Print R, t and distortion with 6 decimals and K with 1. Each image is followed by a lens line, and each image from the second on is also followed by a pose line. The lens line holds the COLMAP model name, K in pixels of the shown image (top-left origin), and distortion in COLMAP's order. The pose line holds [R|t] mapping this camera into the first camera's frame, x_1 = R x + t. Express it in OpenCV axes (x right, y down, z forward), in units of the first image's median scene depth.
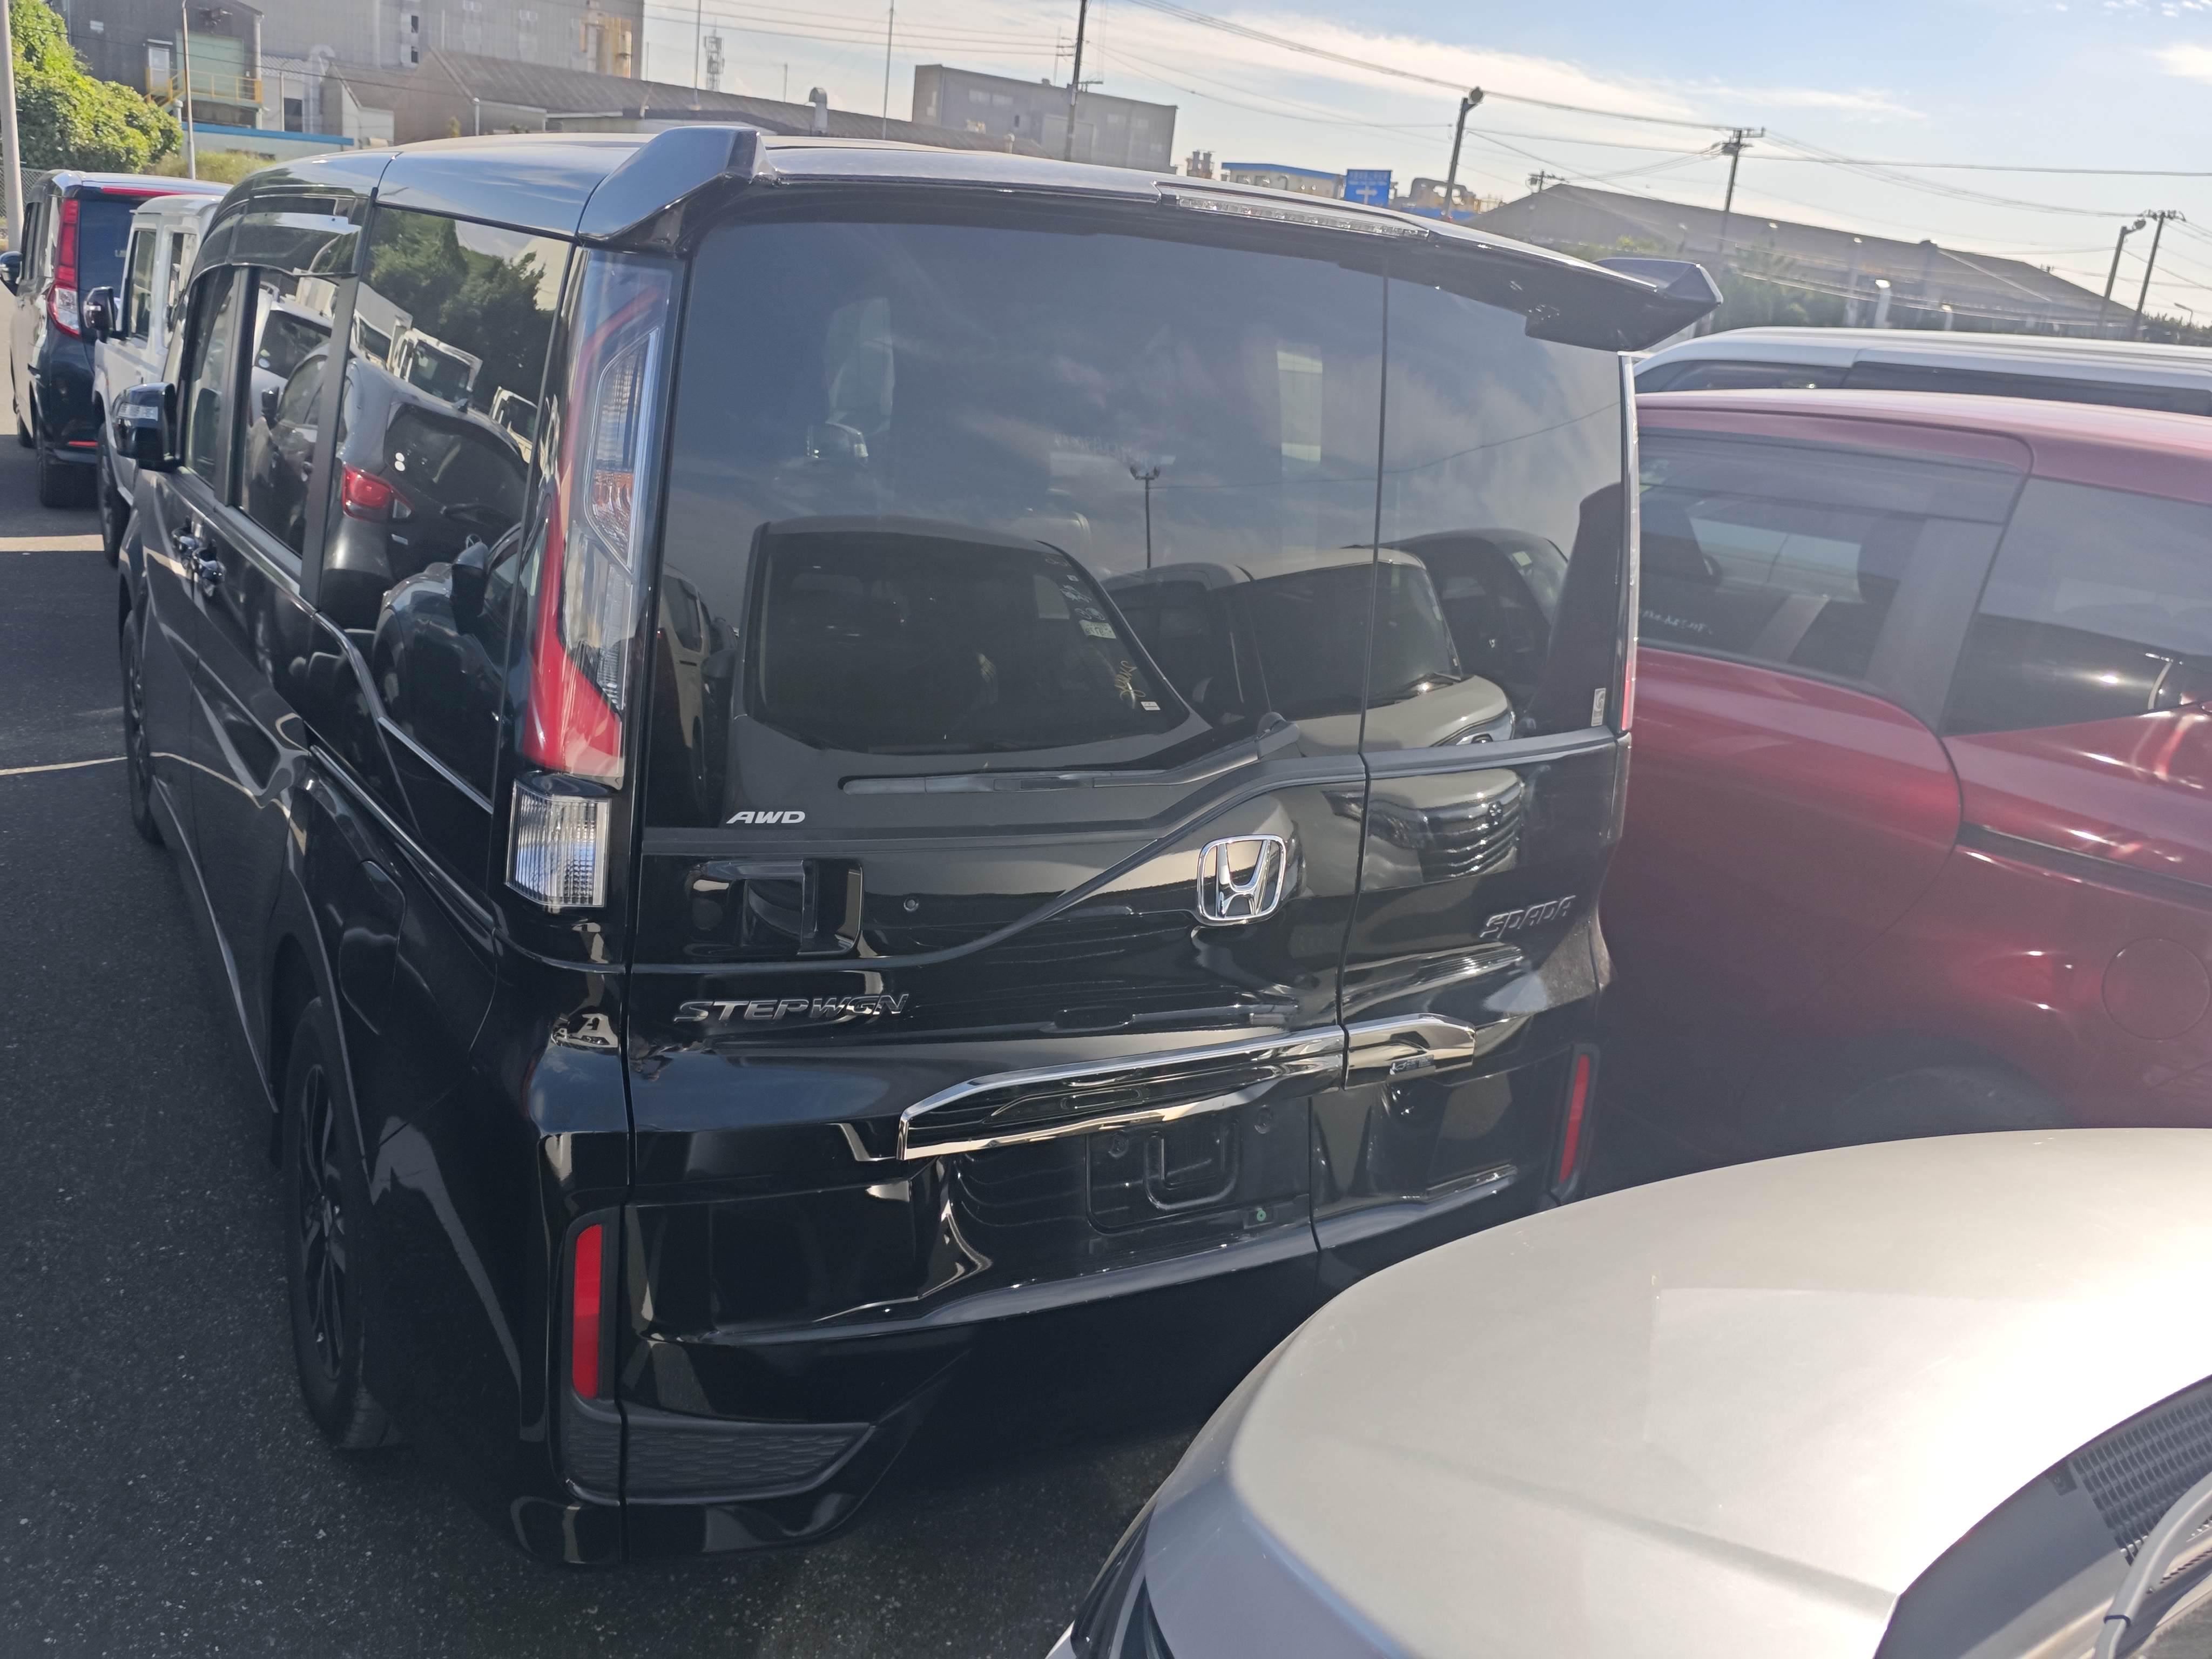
lens RADIAL K [[1855.7, 0, 1105.8], [0, 1855.7, 713.3], [0, 0, 1]] dist [0.016277, -0.003047]
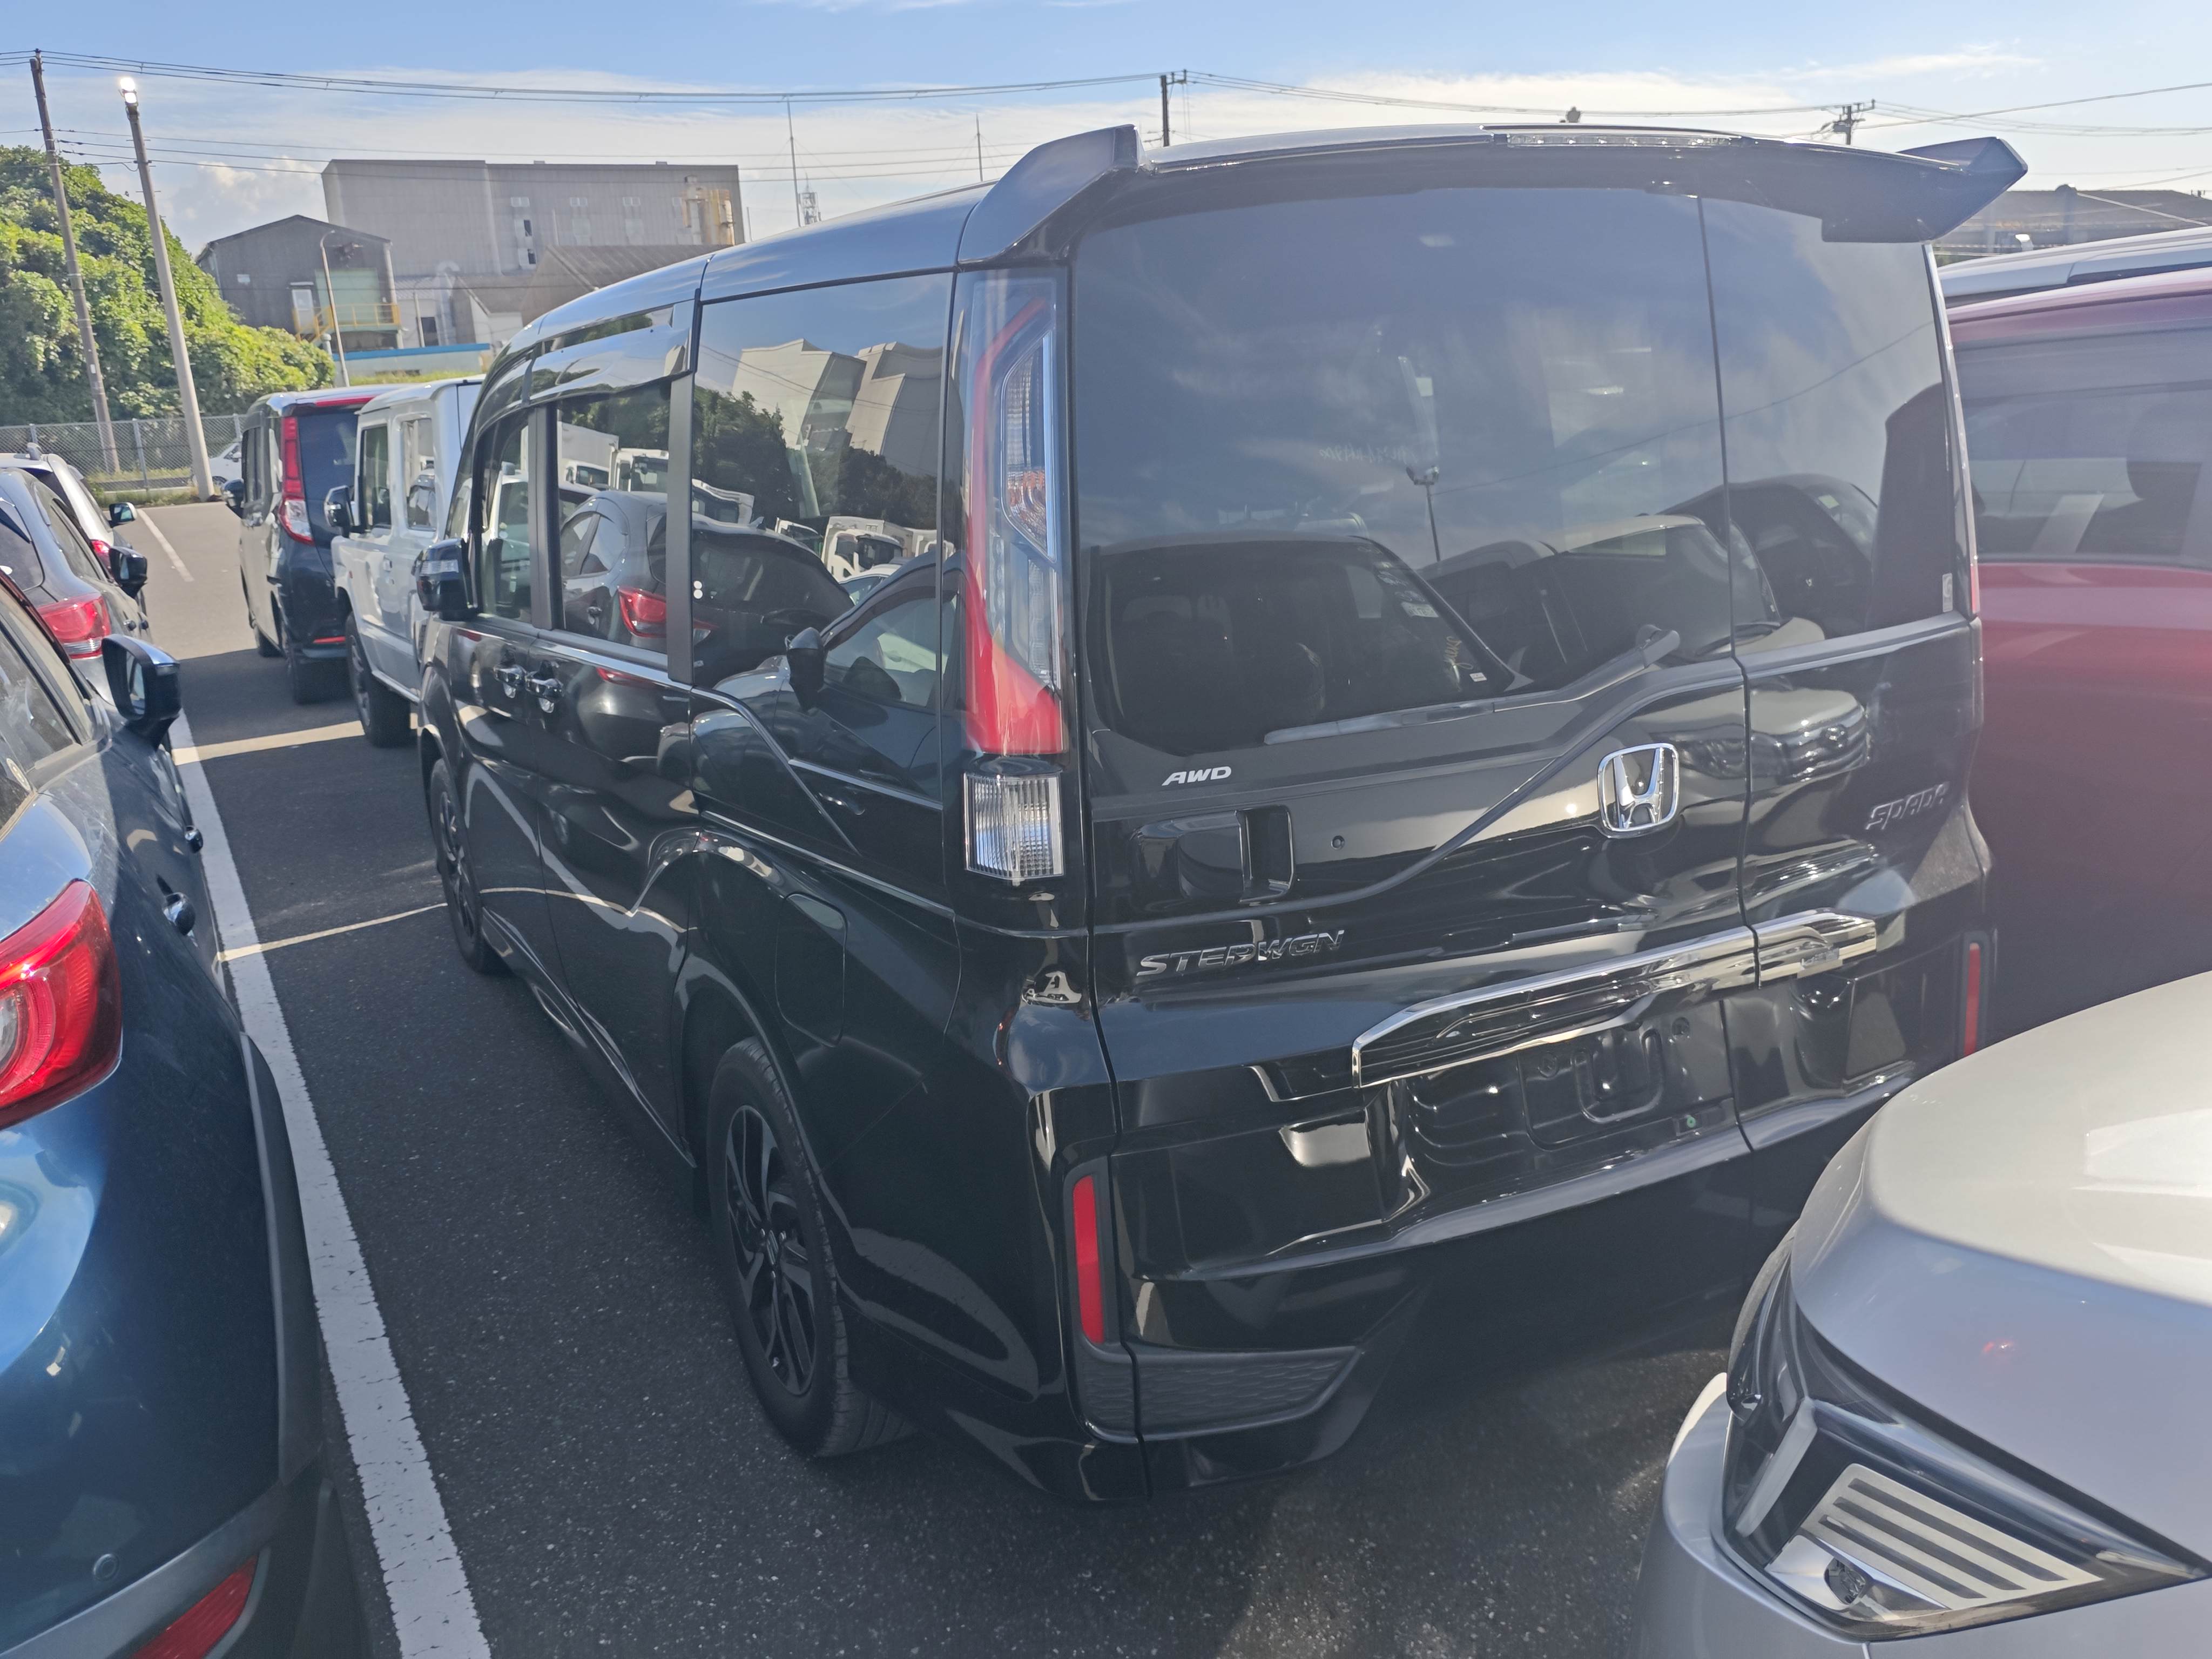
lens RADIAL K [[1835.6, 0, 1058.9], [0, 1835.6, 802.2], [0, 0, 1]] dist [0.062925, -0.111287]
pose [[0.986536, -0.133542, -0.094412, -0.124499], [0.132370, 0.991026, -0.018598, 0.060952], [0.096048, 0.005850, 0.995359, -0.043593]]
